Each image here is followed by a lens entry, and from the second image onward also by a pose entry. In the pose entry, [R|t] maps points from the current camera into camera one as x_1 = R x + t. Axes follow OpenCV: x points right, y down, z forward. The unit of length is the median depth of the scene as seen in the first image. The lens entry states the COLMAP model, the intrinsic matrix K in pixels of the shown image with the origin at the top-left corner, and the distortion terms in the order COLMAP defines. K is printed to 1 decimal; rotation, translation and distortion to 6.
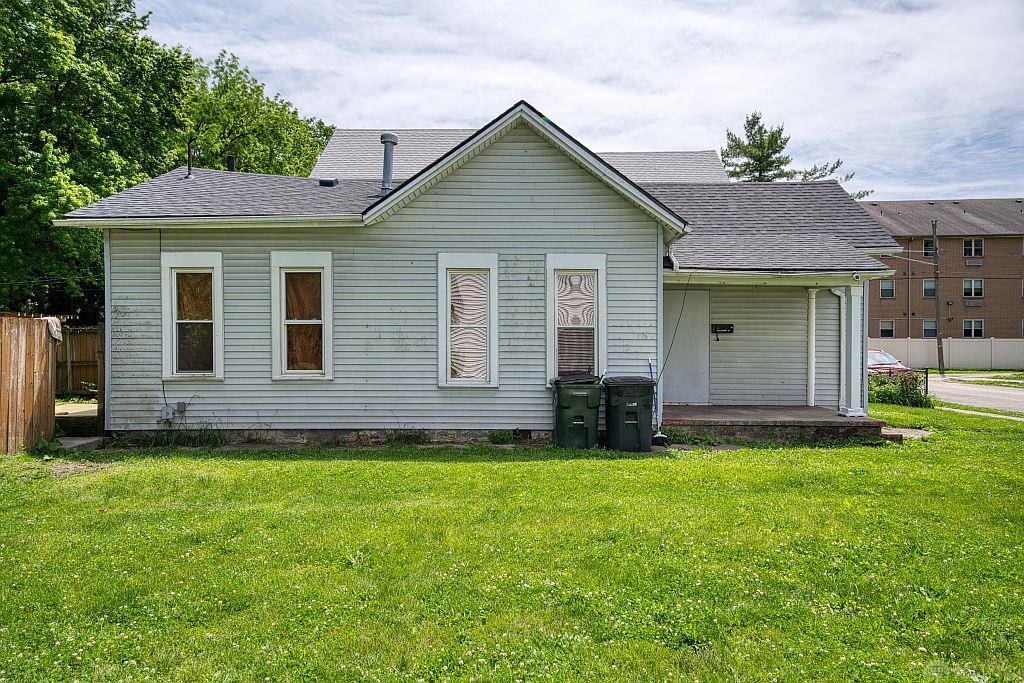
lens RADIAL K [[748.0, 0, 512.0], [0, 748.0, 341.5], [0, 0, 1]] dist [0.001403, 0.000656]
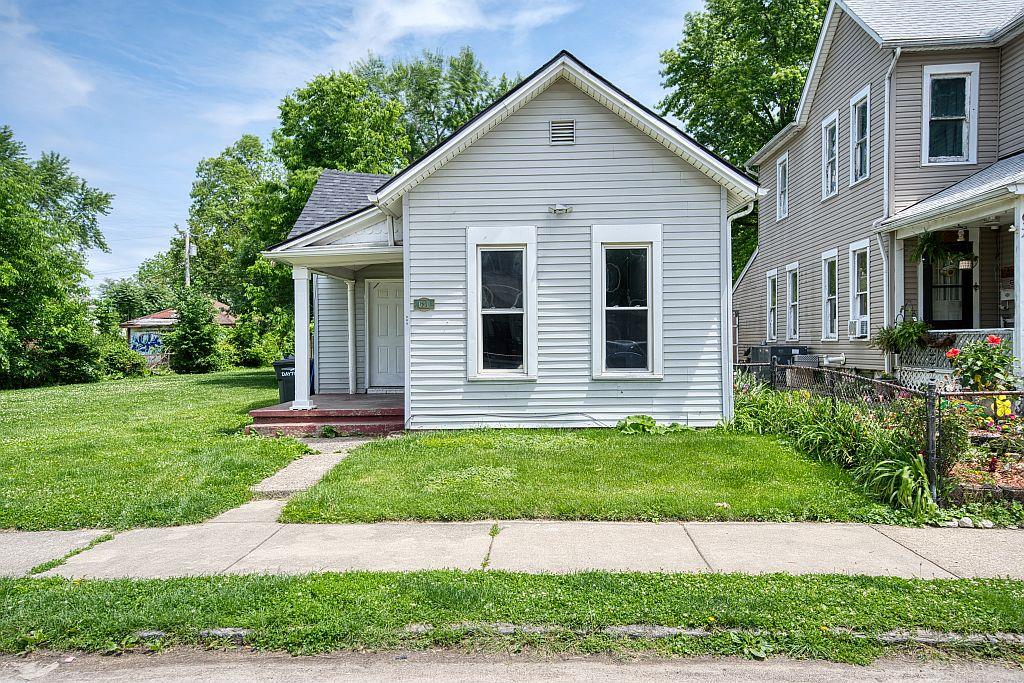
lens RADIAL K [[802.1, 0, 512.0], [0, 802.1, 341.5], [0, 0, 1]] dist [0.000701, 0.000093]
pose [[-0.028655, -0.000815, -0.999589, 1.193950], [0.014054, 0.999900, -0.001218, 0.009118], [0.999491, -0.014083, -0.028641, 1.810921]]
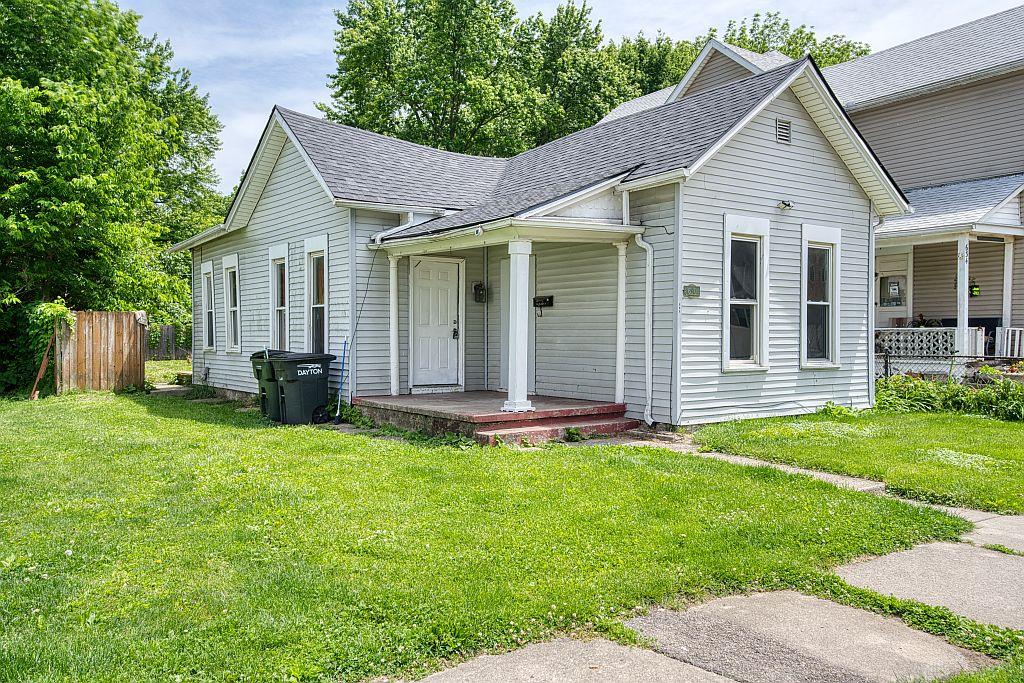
lens RADIAL K [[849.5, 0, 512.0], [0, 849.5, 341.5], [0, 0, 1]] dist [0.003004, -0.000570]
pose [[0.588329, 0.002835, -0.808617, 0.650744], [0.003930, 0.999972, 0.006365, 0.013061], [0.808612, -0.006922, 0.588301, 0.276315]]
